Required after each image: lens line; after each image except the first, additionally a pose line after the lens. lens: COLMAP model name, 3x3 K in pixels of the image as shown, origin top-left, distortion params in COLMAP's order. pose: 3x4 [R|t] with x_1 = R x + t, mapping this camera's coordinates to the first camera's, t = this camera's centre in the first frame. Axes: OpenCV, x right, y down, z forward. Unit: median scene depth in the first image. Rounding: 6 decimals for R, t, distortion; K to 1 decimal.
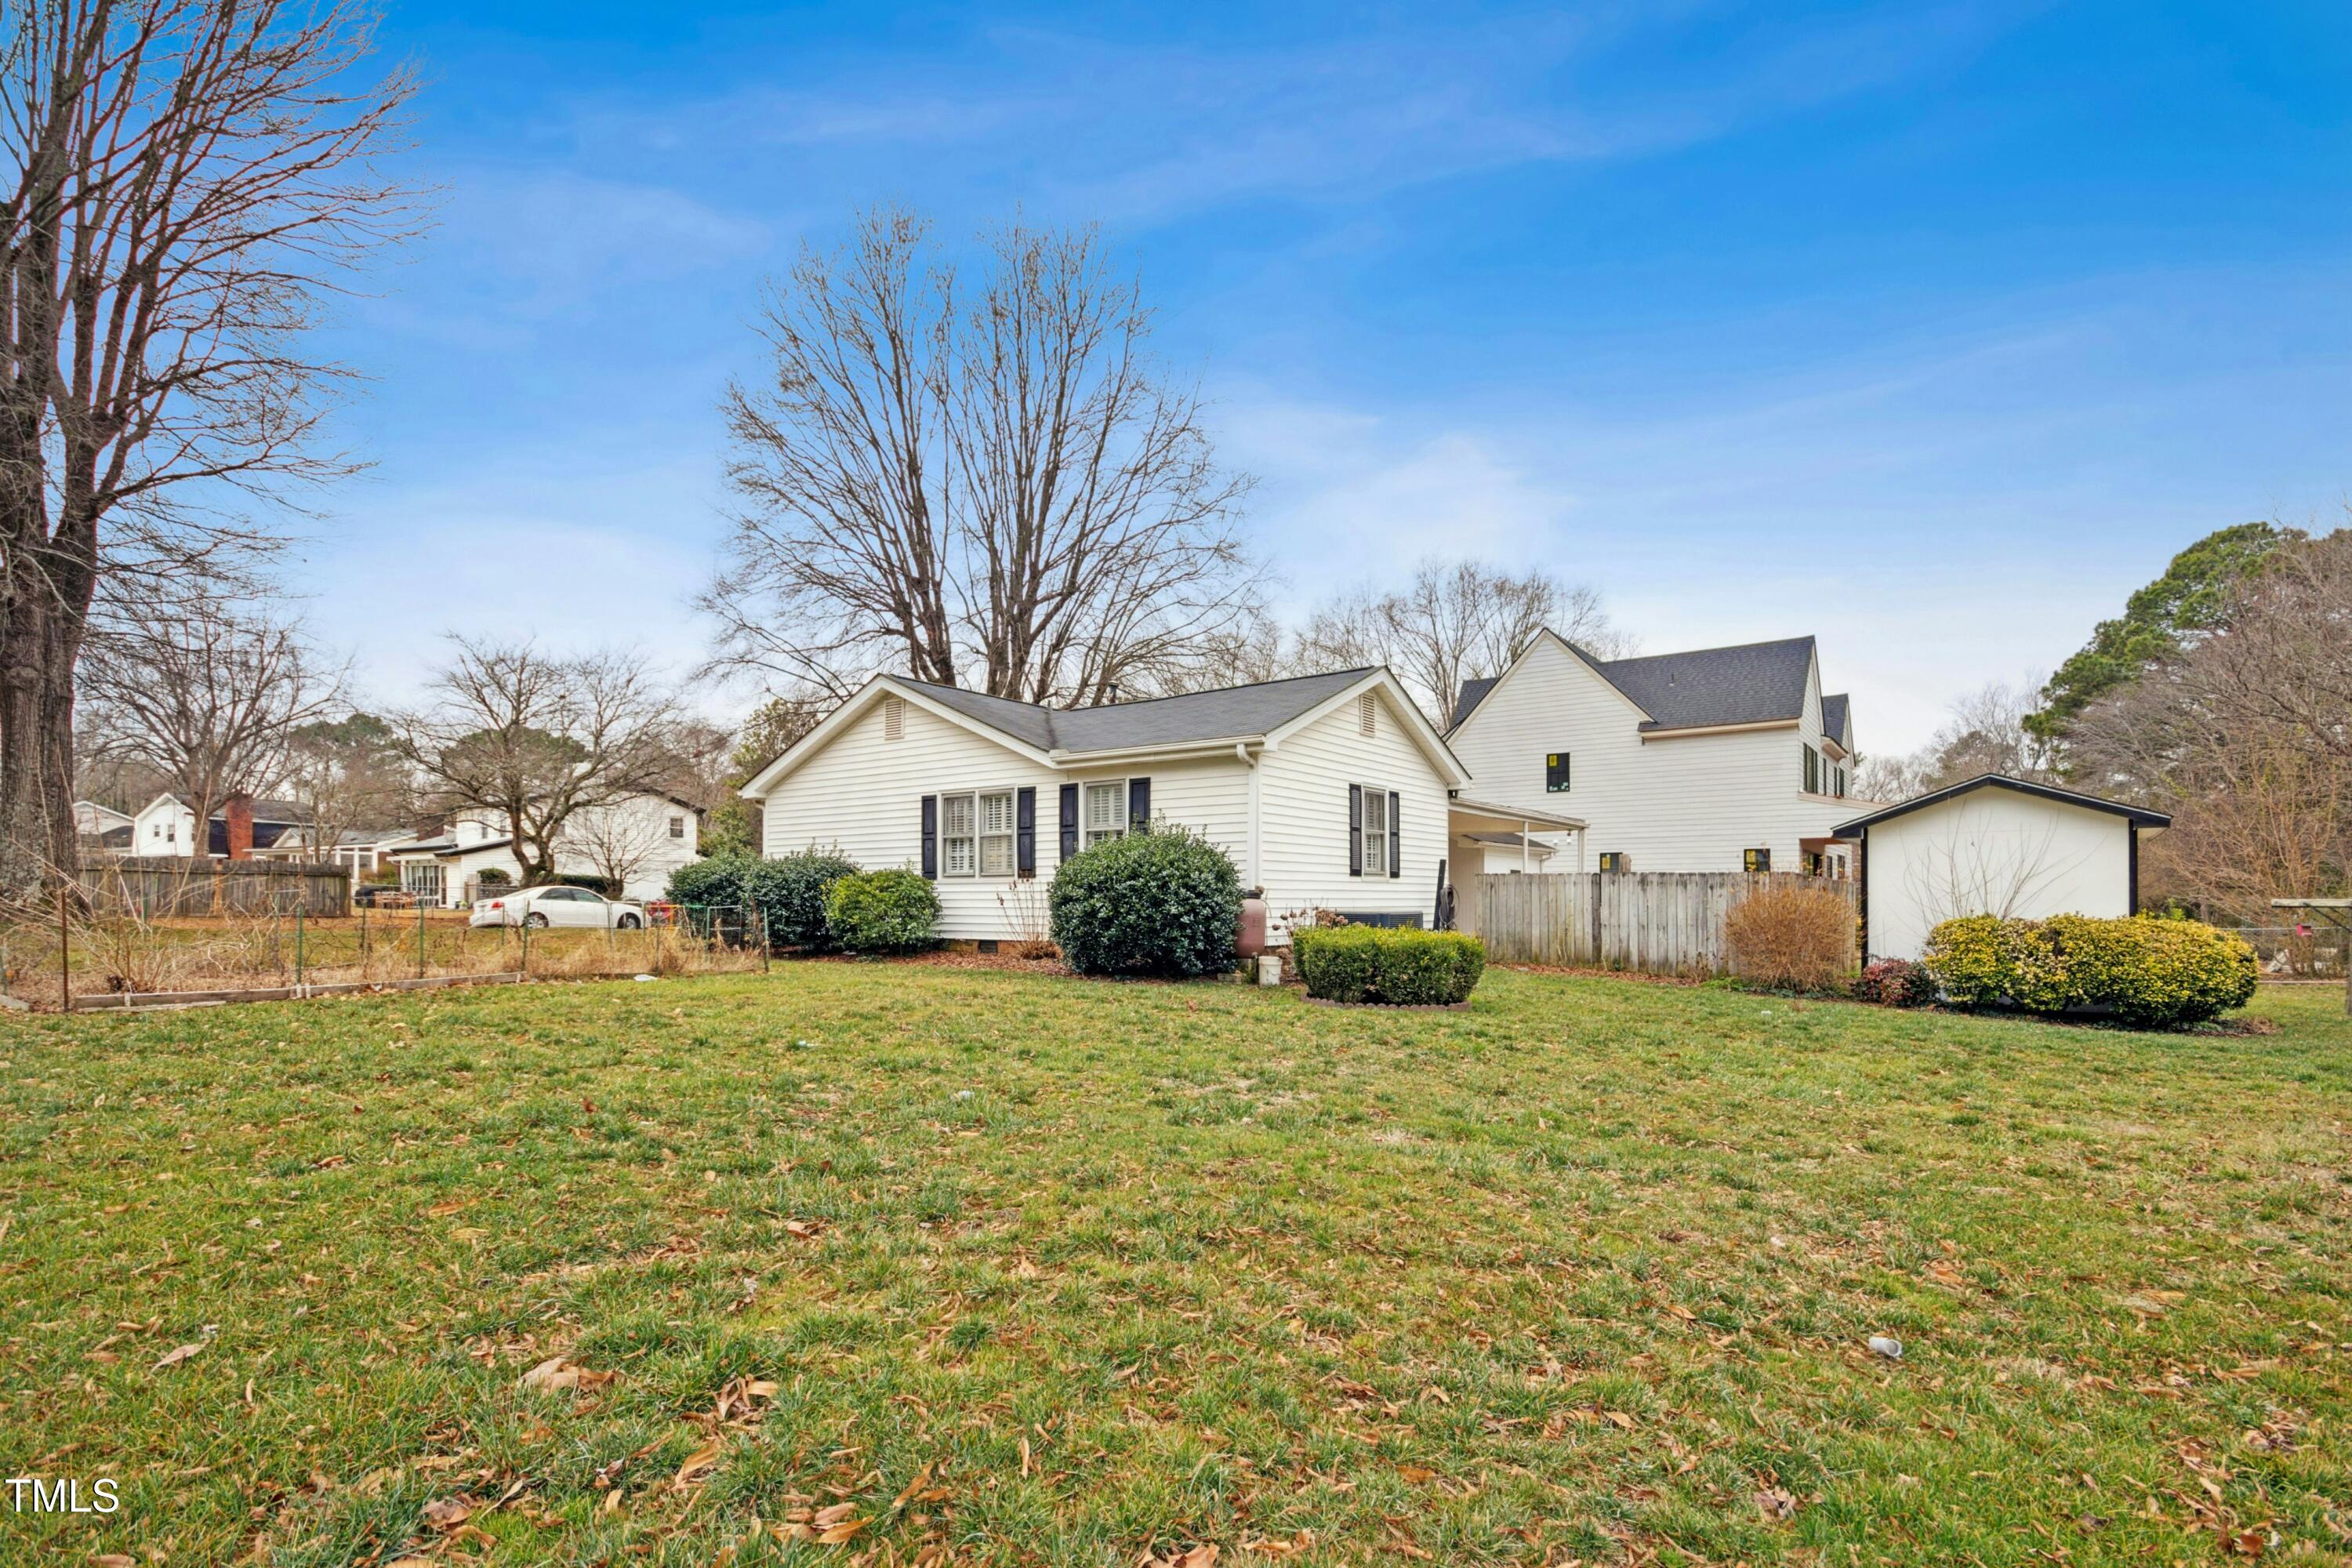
lens RADIAL K [[1170.6, 0, 1184.1], [0, 1170.6, 814.4], [0, 0, 1]] dist [0.002381, -0.002268]
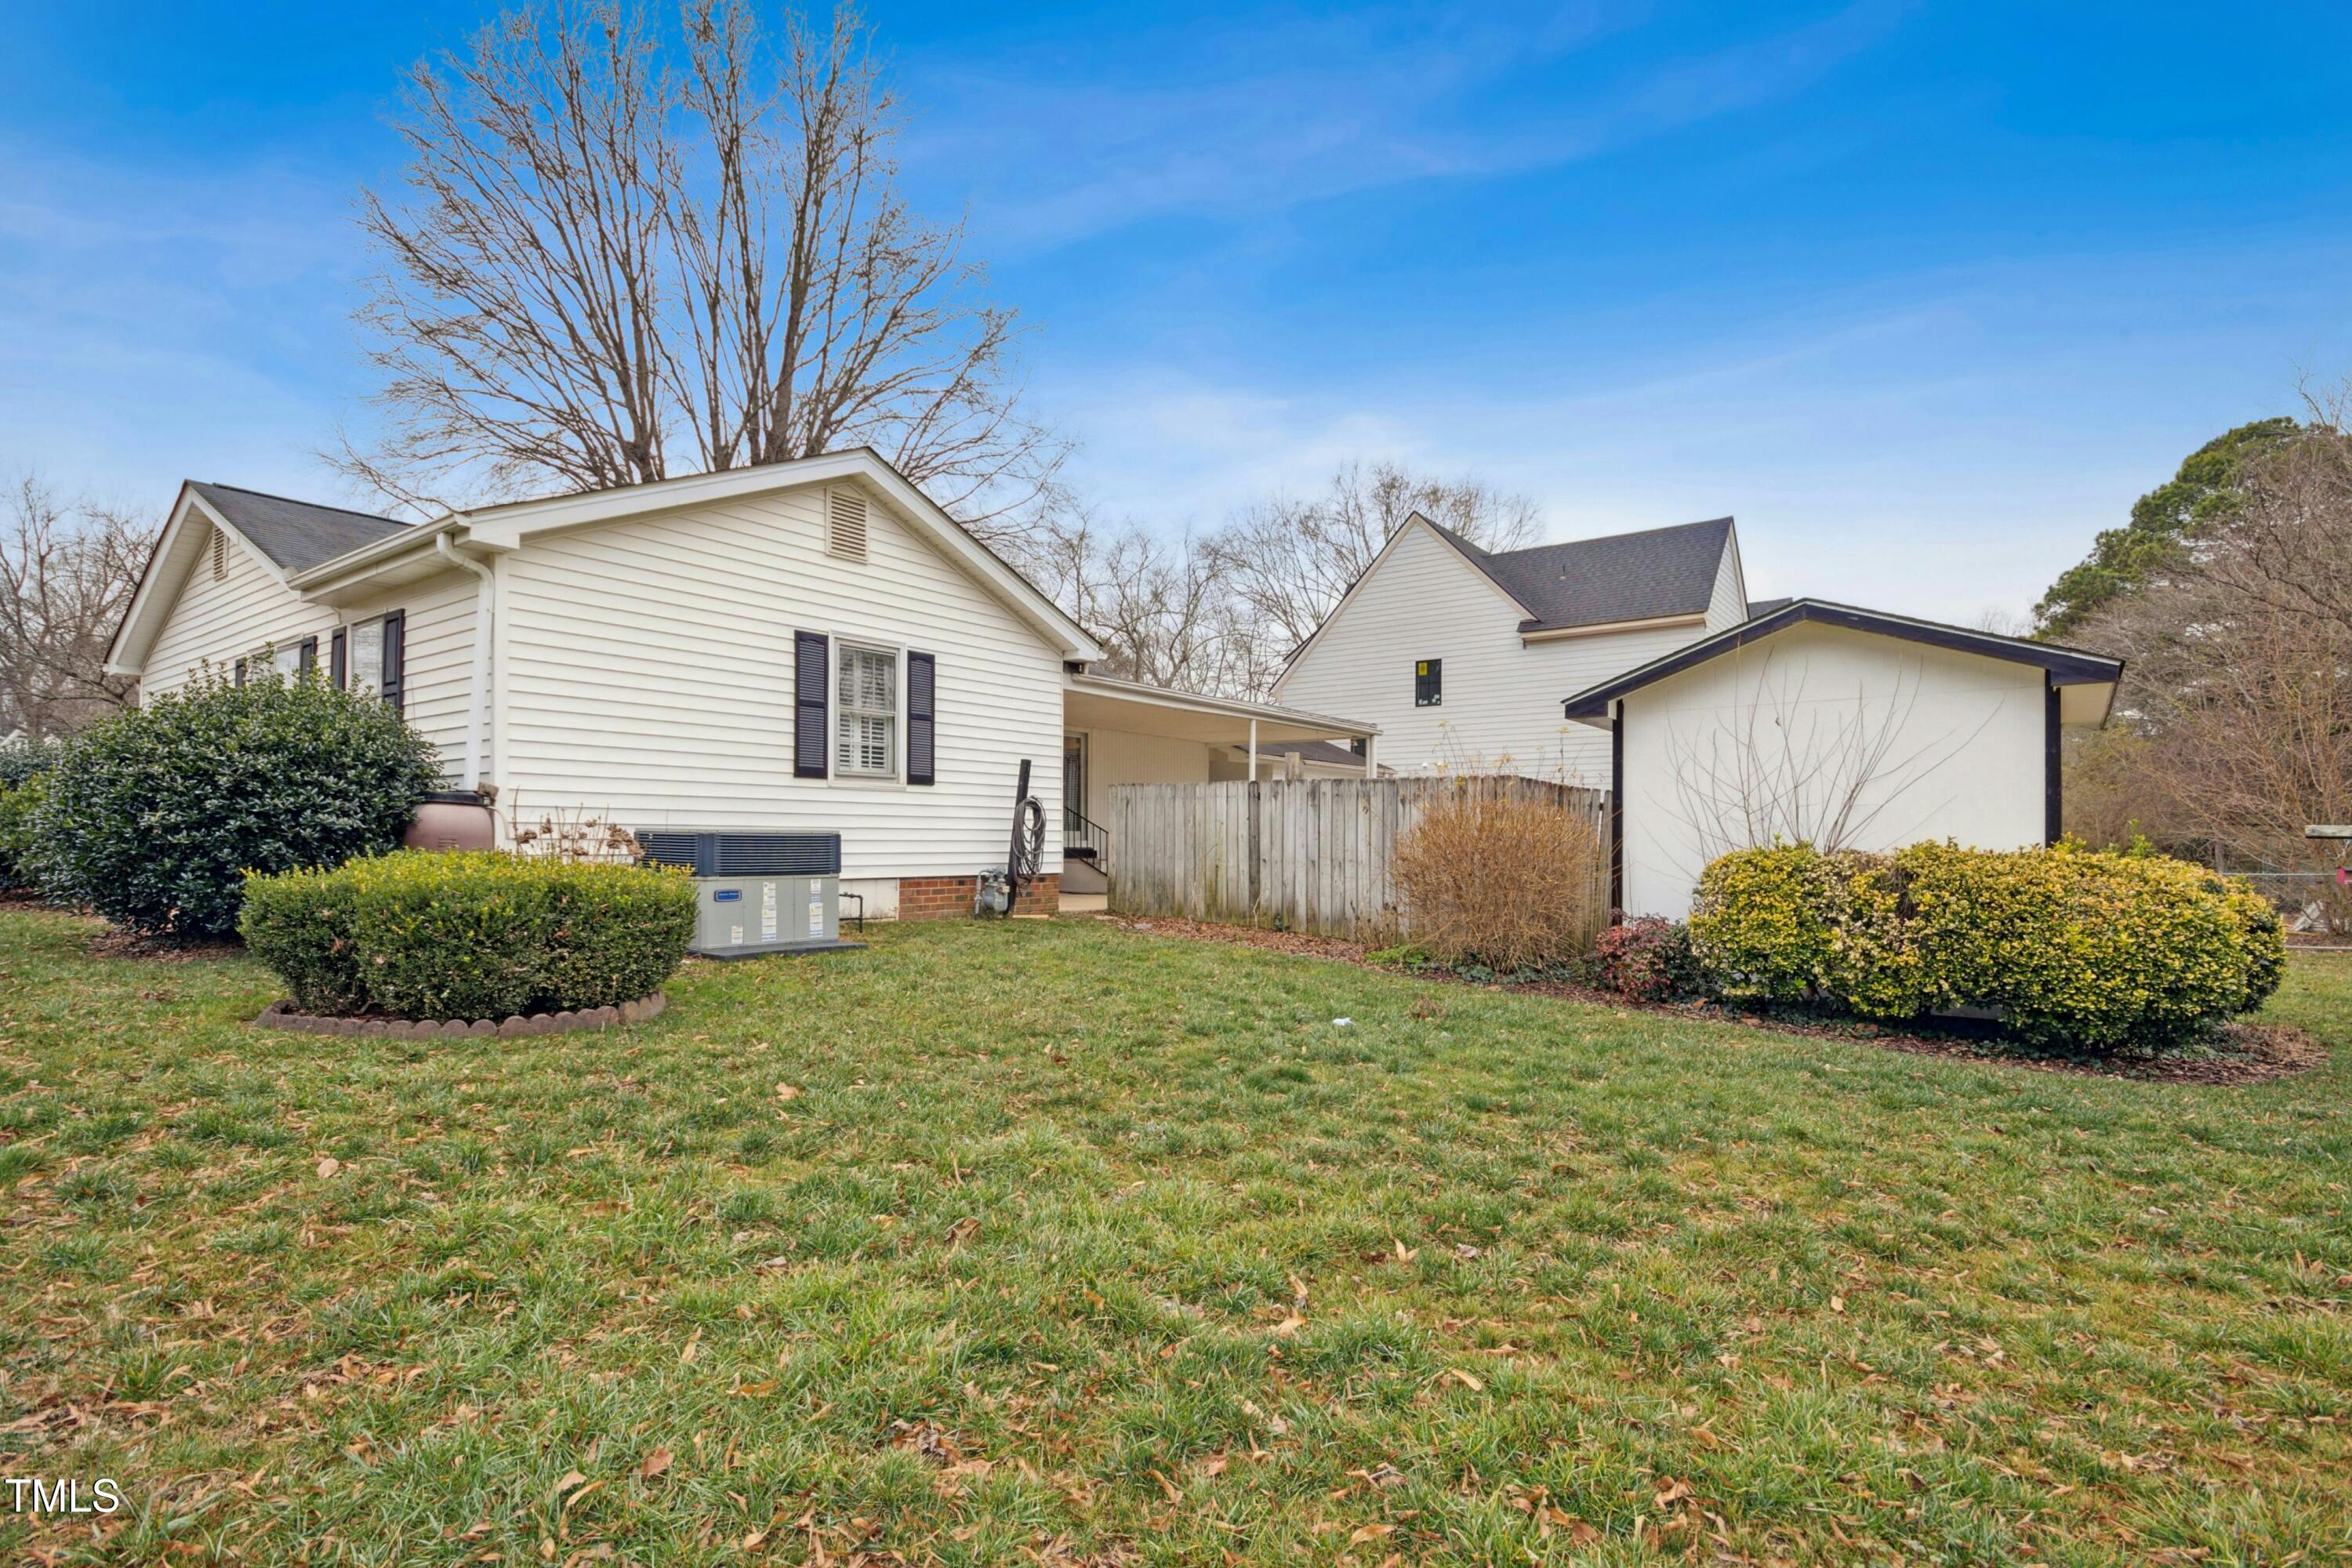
lens RADIAL K [[1127.9, 0, 1175.4], [0, 1127.9, 759.1], [0, 0, 1]] dist [-0.005209, -0.001140]
pose [[0.999350, 0.003831, -0.035850, 0.352451], [-0.003786, 0.999992, 0.001318, 0.039475], [0.035855, -0.001182, 0.999356, 0.386761]]
